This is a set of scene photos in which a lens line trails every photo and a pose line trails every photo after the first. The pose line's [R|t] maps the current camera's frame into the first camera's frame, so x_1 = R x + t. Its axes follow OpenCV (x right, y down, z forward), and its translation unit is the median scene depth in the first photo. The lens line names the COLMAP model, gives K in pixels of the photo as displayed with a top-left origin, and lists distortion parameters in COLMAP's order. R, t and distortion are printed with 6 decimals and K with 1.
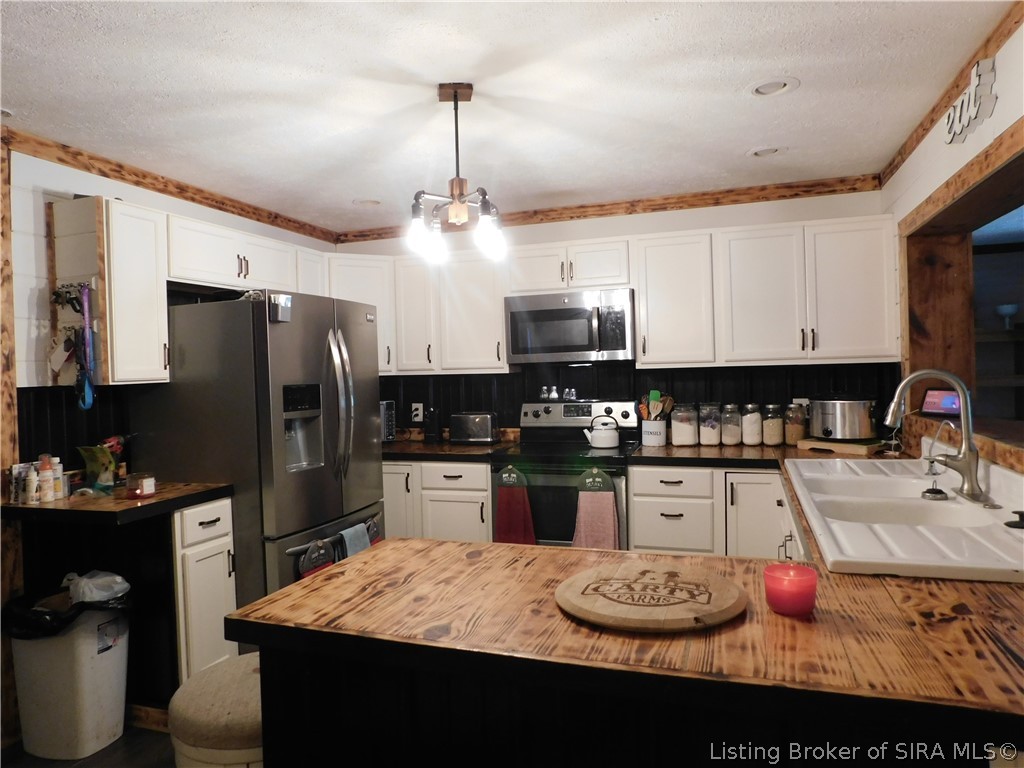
lens RADIAL K [[676.8, 0, 512.6], [0, 676.8, 381.4], [0, 0, 1]] dist [-0.060838, 0.047199]
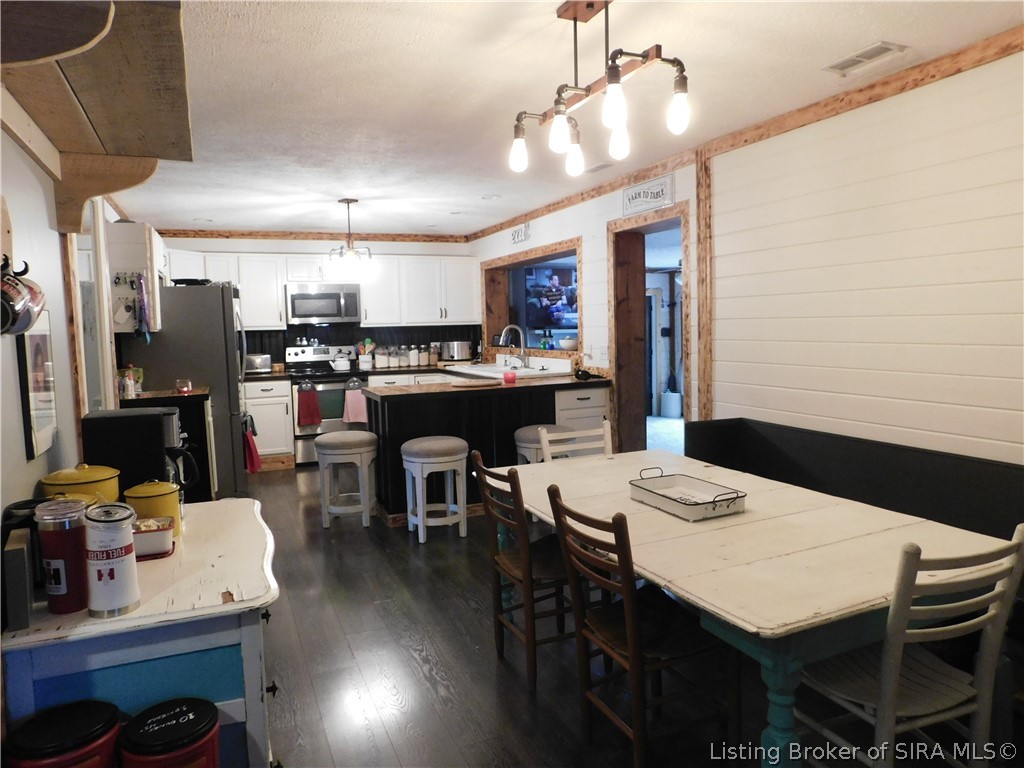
lens RADIAL K [[676.8, 0, 509.2], [0, 676.8, 381.1], [0, 0, 1]] dist [-0.060838, 0.047199]
pose [[0.742841, -0.044332, 0.667999, -0.766581], [0.014308, 0.998628, 0.050363, 0.042680], [-0.669315, -0.027854, 0.742456, -0.665749]]
